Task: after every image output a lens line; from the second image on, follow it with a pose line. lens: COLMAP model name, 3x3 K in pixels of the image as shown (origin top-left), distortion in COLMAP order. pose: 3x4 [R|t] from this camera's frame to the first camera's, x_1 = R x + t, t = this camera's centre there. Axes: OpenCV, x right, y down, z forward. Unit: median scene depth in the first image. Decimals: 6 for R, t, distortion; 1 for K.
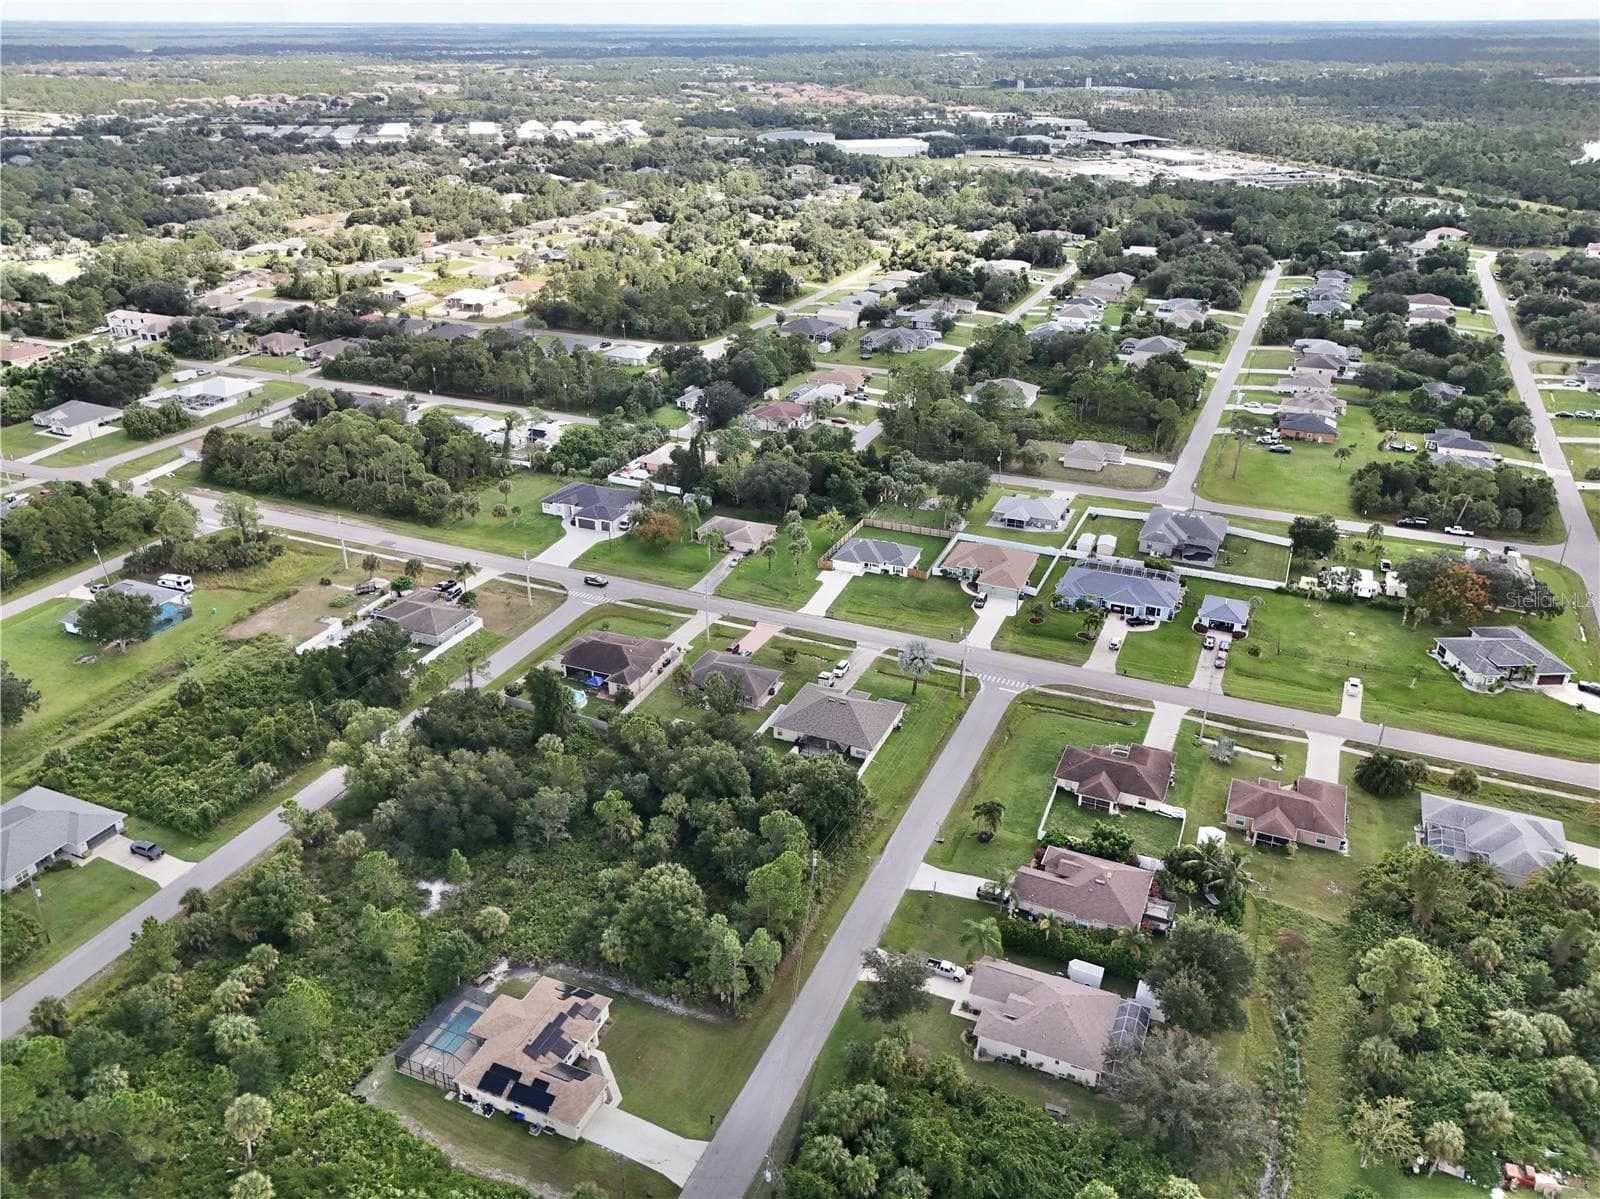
lens RADIAL K [[1193.3, 0, 805.9], [0, 1193.3, 595.4], [0, 0, 1]] dist [0.060507, -0.055792]
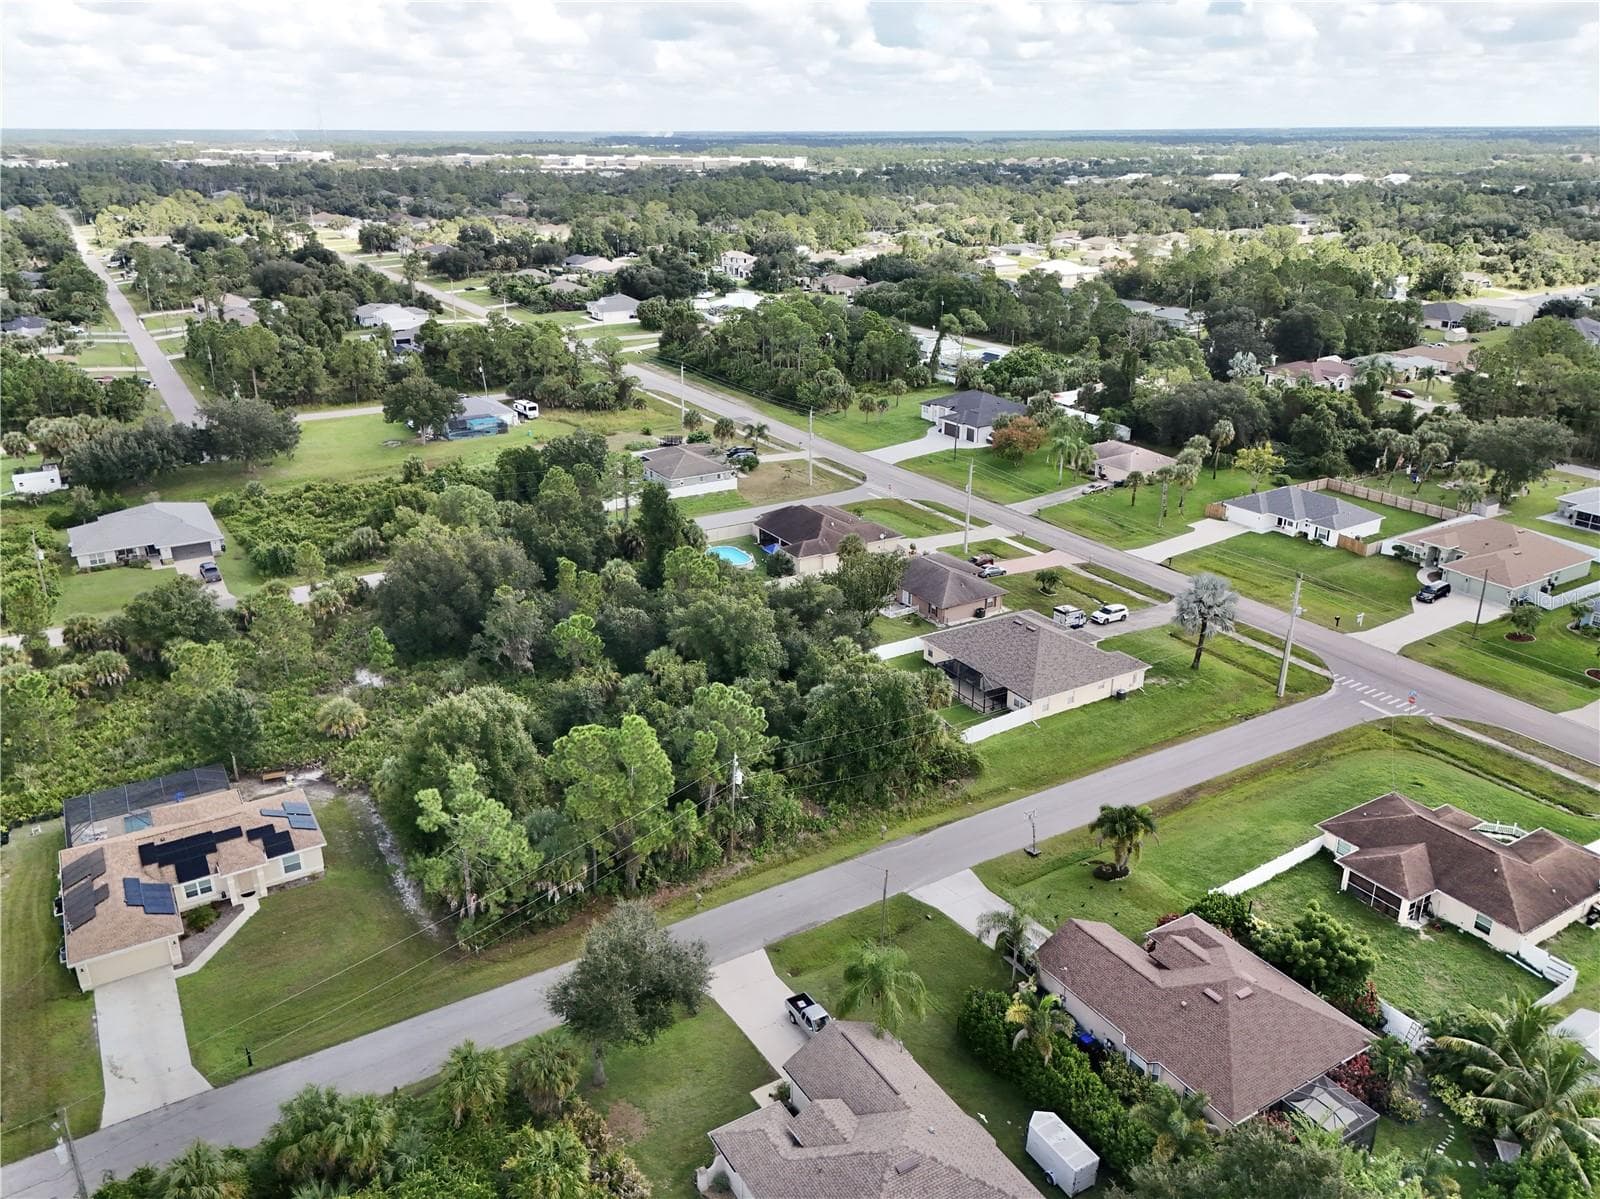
lens RADIAL K [[1196.1, 0, 803.1], [0, 1196.1, 604.1], [0, 0, 1]] dist [0.058497, -0.049228]
pose [[0.817107, 0.210387, -0.536725, 0.227211], [-0.247320, 0.968928, 0.003284, 0.090117], [0.520739, 0.130060, 0.843751, 0.352478]]
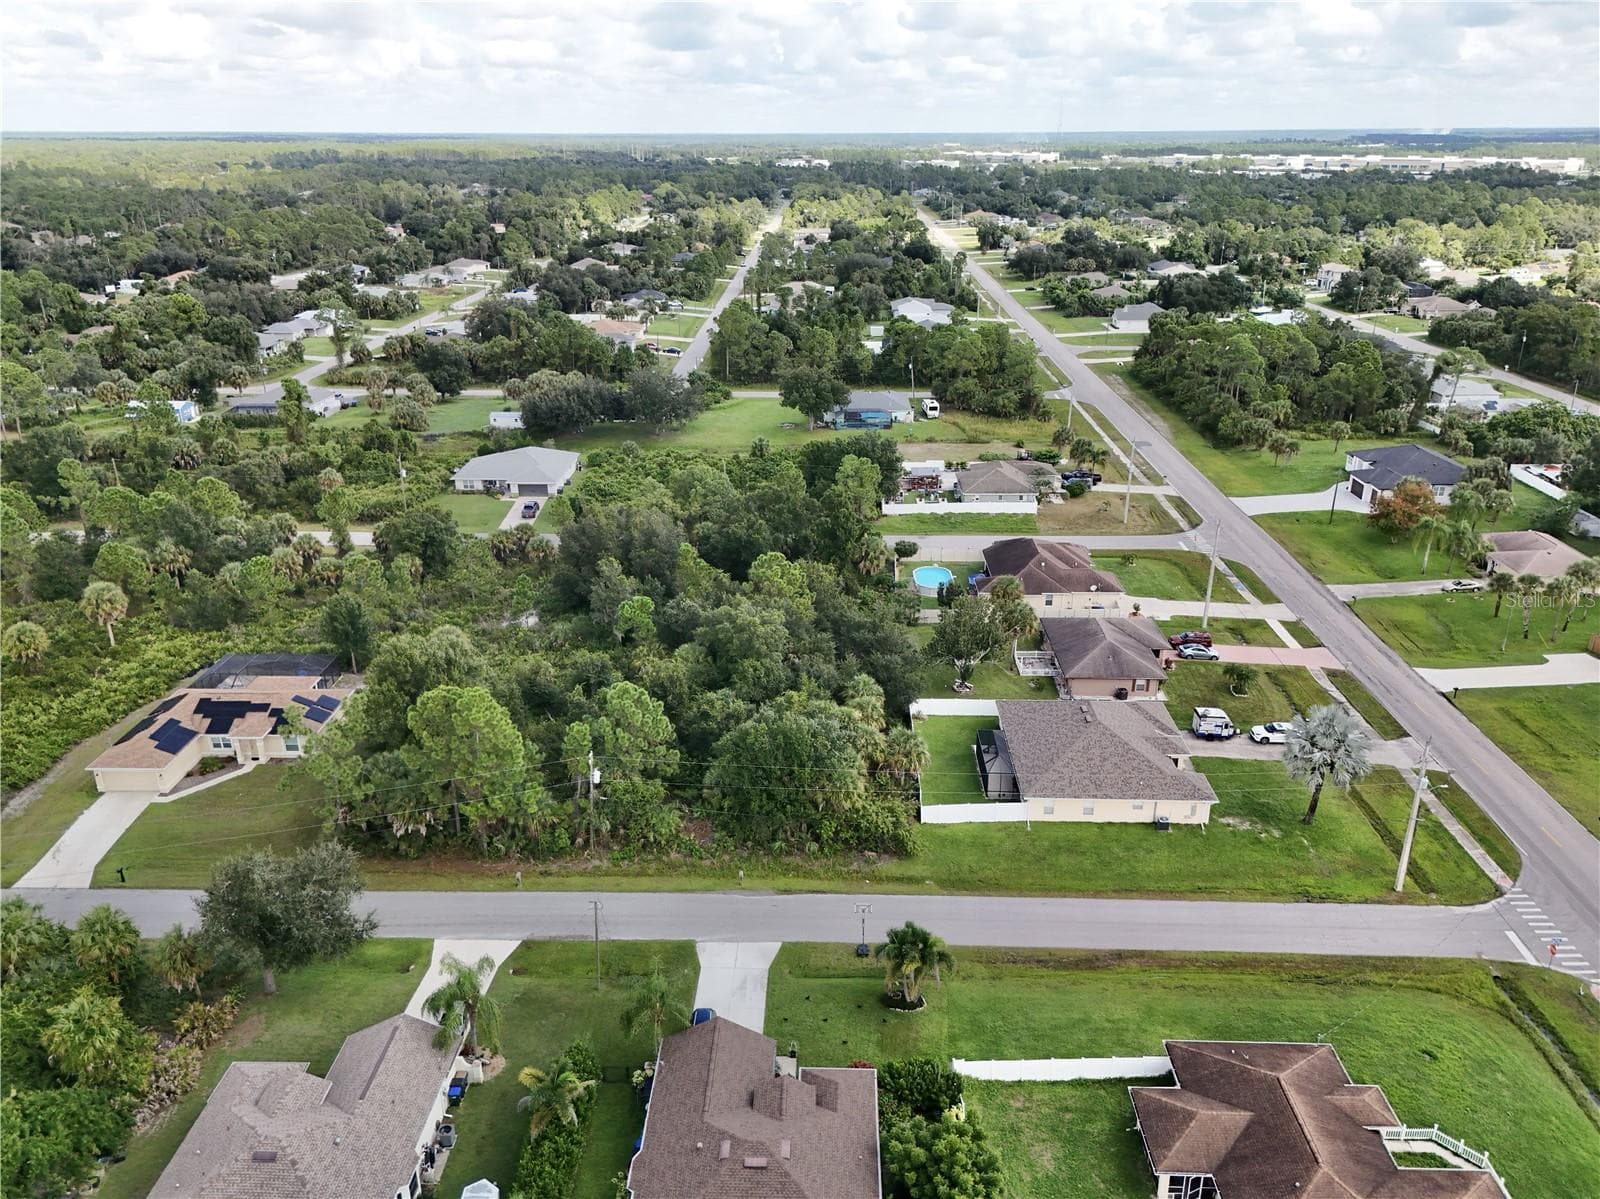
lens RADIAL K [[1201.7, 0, 804.1], [0, 1201.7, 597.9], [0, 0, 1]] dist [0.059743, -0.047543]
pose [[0.373920, 0.333341, -0.865487, 0.366126], [-0.398281, 0.900465, 0.174742, -0.000998], [0.837589, 0.279367, 0.469466, 0.539861]]
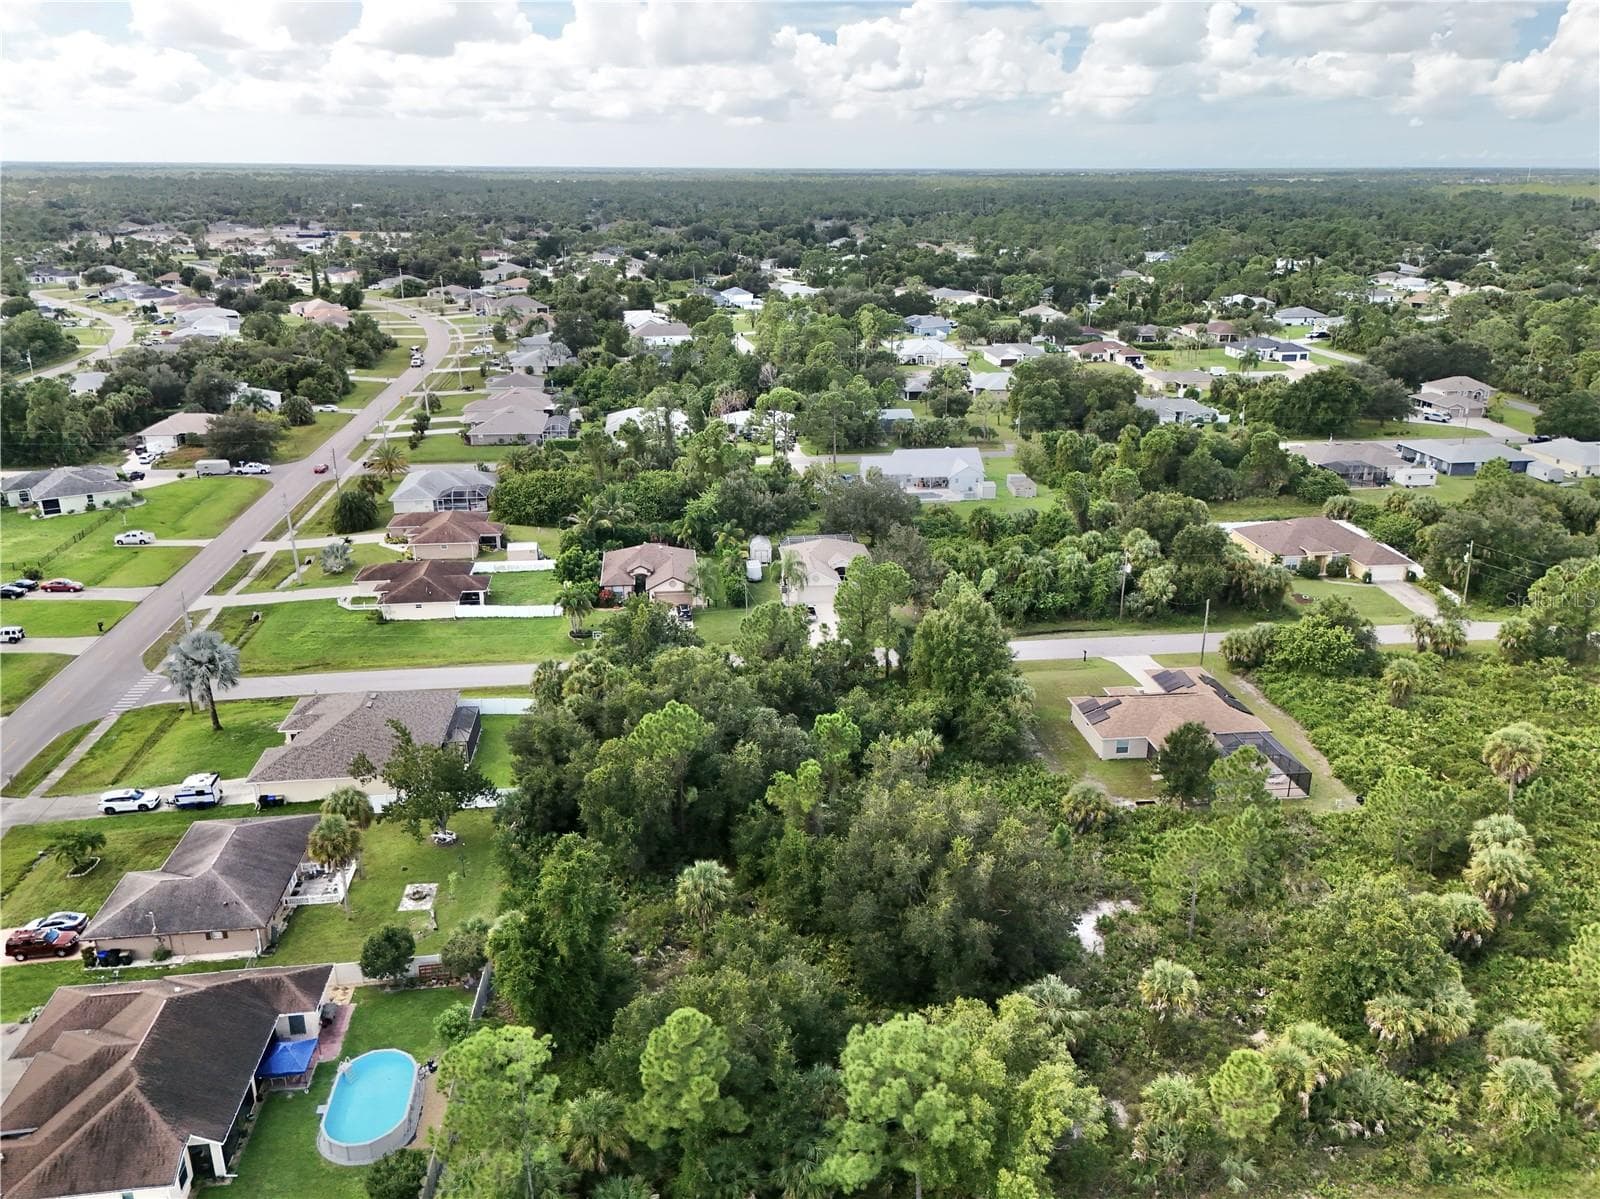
lens RADIAL K [[1193.3, 0, 805.9], [0, 1193.3, 595.4], [0, 0, 1]] dist [0.060507, -0.055792]
pose [[-0.507372, -0.292312, 0.810634, -0.463840], [0.367961, 0.777144, 0.510540, -0.146798], [-0.779217, 0.557315, -0.286742, 0.836015]]
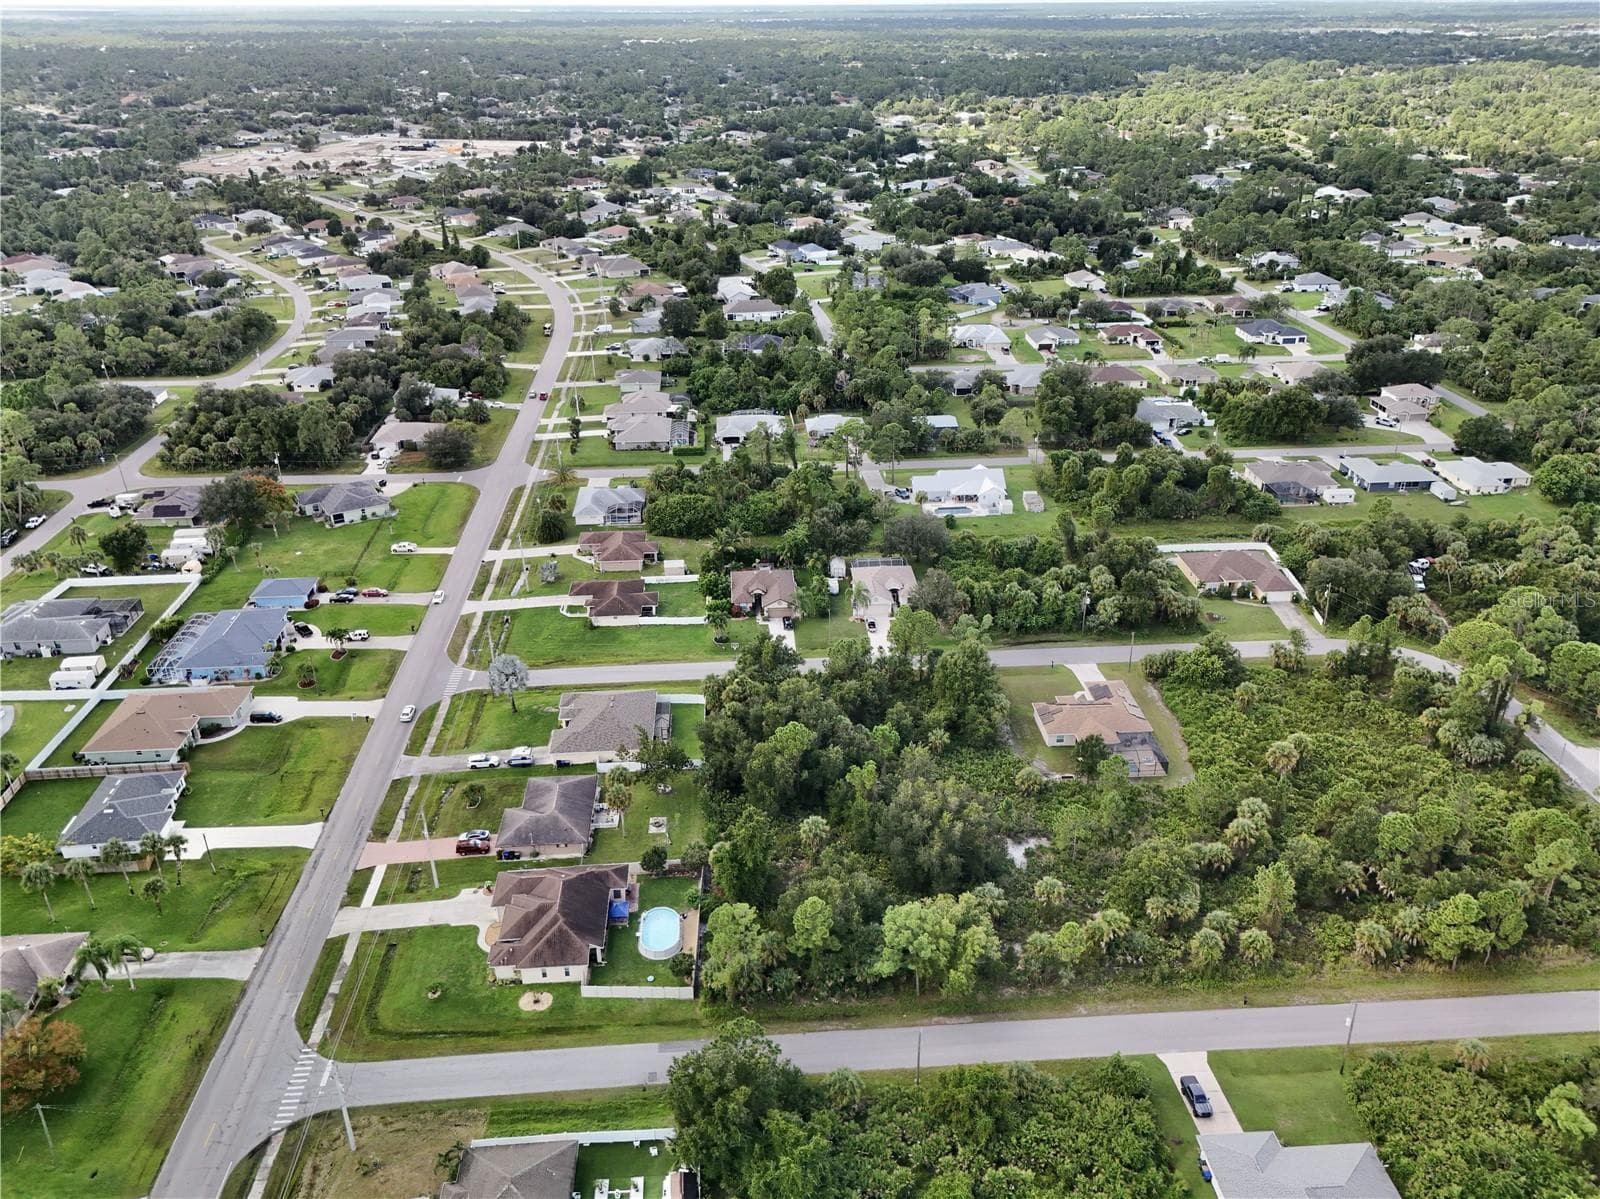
lens RADIAL K [[1180.5, 0, 803.9], [0, 1180.5, 595.7], [0, 0, 1]] dist [0.096032, -0.133120]
pose [[-0.458885, -0.394359, 0.796182, -0.676042], [0.388521, 0.716823, 0.578979, -0.408110], [-0.799047, 0.575018, -0.175722, 0.853212]]
